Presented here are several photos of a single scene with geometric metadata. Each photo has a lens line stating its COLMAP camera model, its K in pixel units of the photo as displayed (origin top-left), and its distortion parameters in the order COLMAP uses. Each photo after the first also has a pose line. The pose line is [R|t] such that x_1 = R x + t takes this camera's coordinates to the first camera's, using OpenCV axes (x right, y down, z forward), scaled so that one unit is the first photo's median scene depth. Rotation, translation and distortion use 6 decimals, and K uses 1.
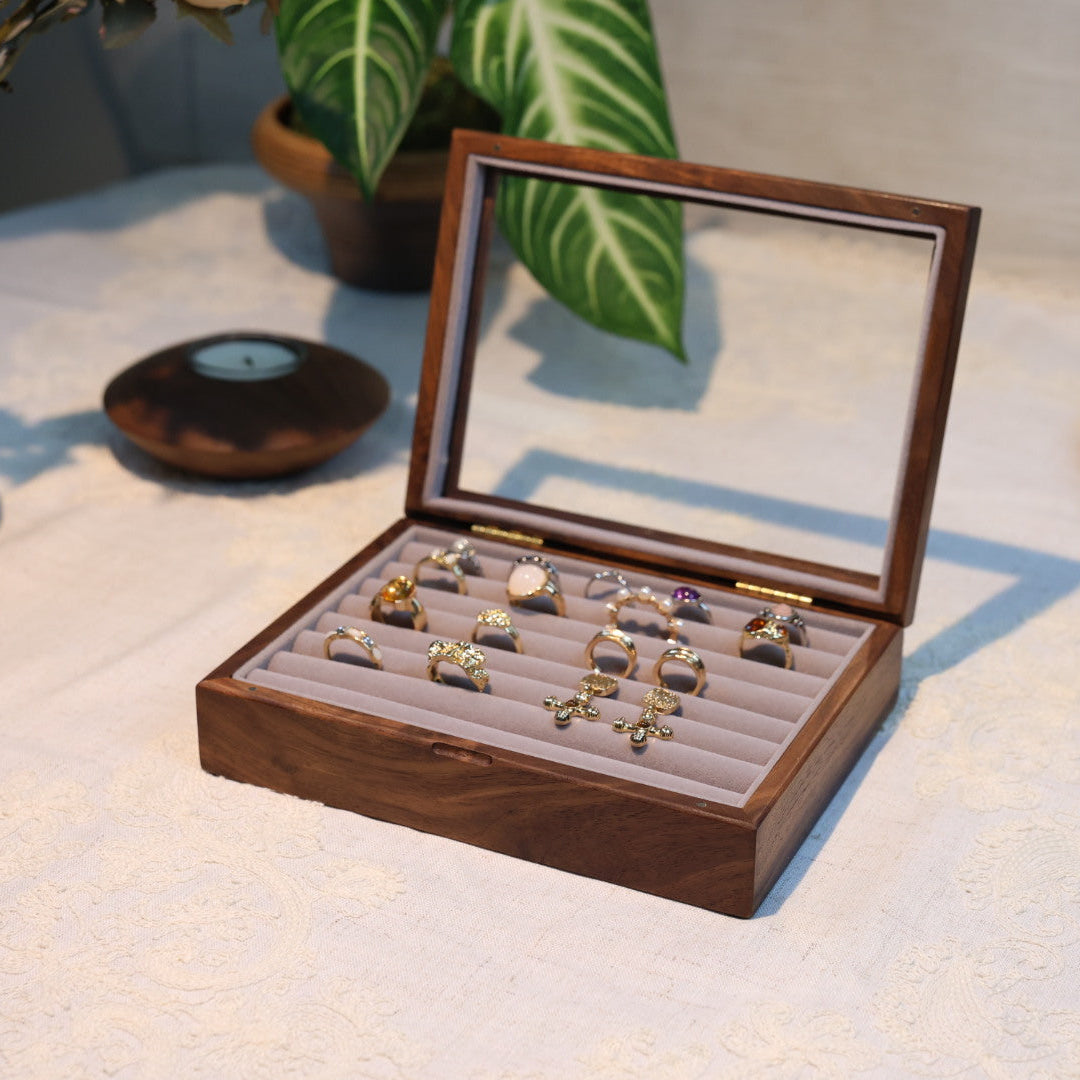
lens RADIAL K [[3428.4, 0, 540.0], [0, 3428.4, 540.0], [0, 0, 1]] dist [-0.053432, -0.260874]
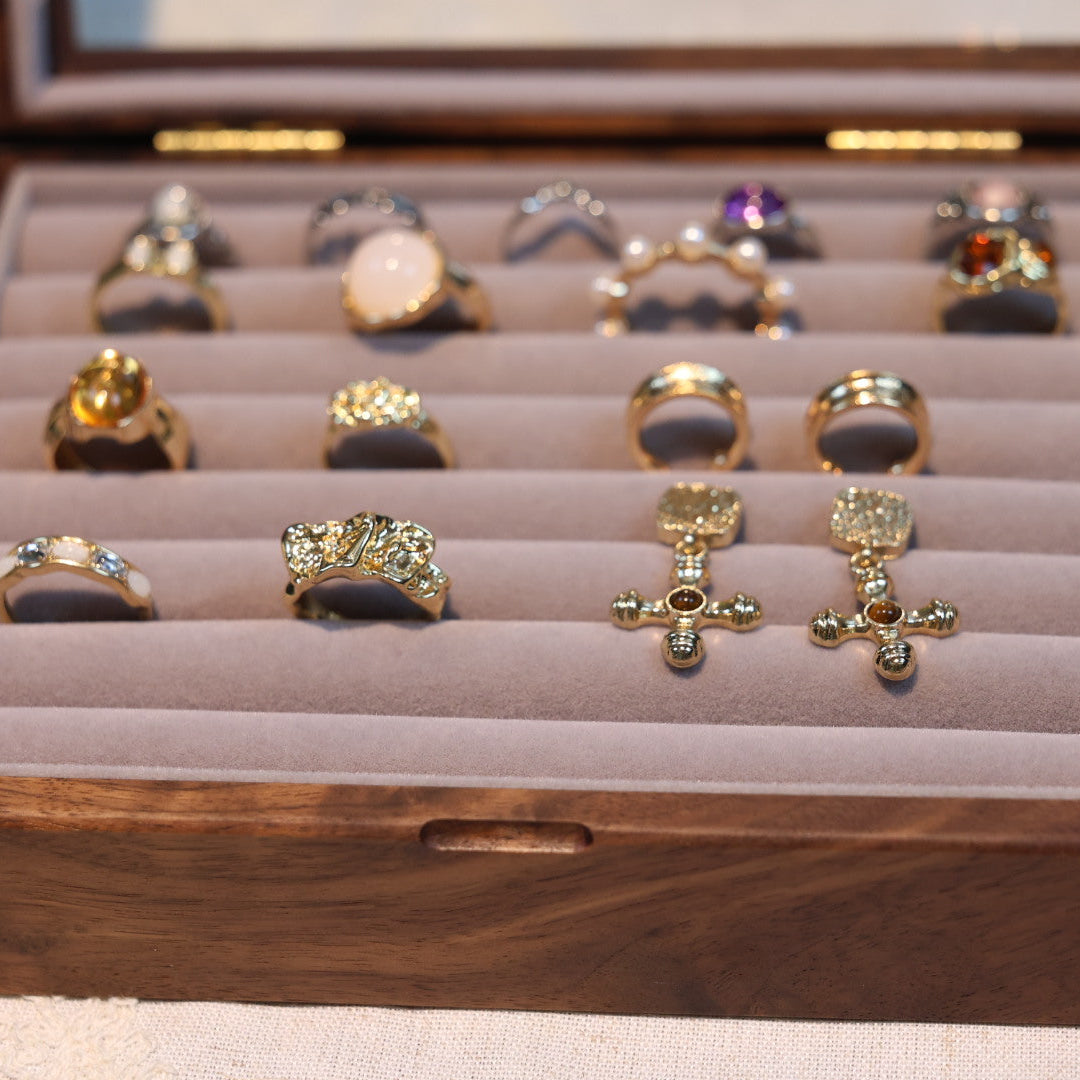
lens RADIAL K [[3428.4, 0, 540.0], [0, 3428.4, 540.0], [0, 0, 1]] dist [-0.053432, -0.260874]
pose [[0.926474, -0.287774, 0.242554, -0.102154], [0.208678, 0.929122, 0.305263, -0.085051], [-0.313209, -0.232203, 0.920859, 0.640988]]
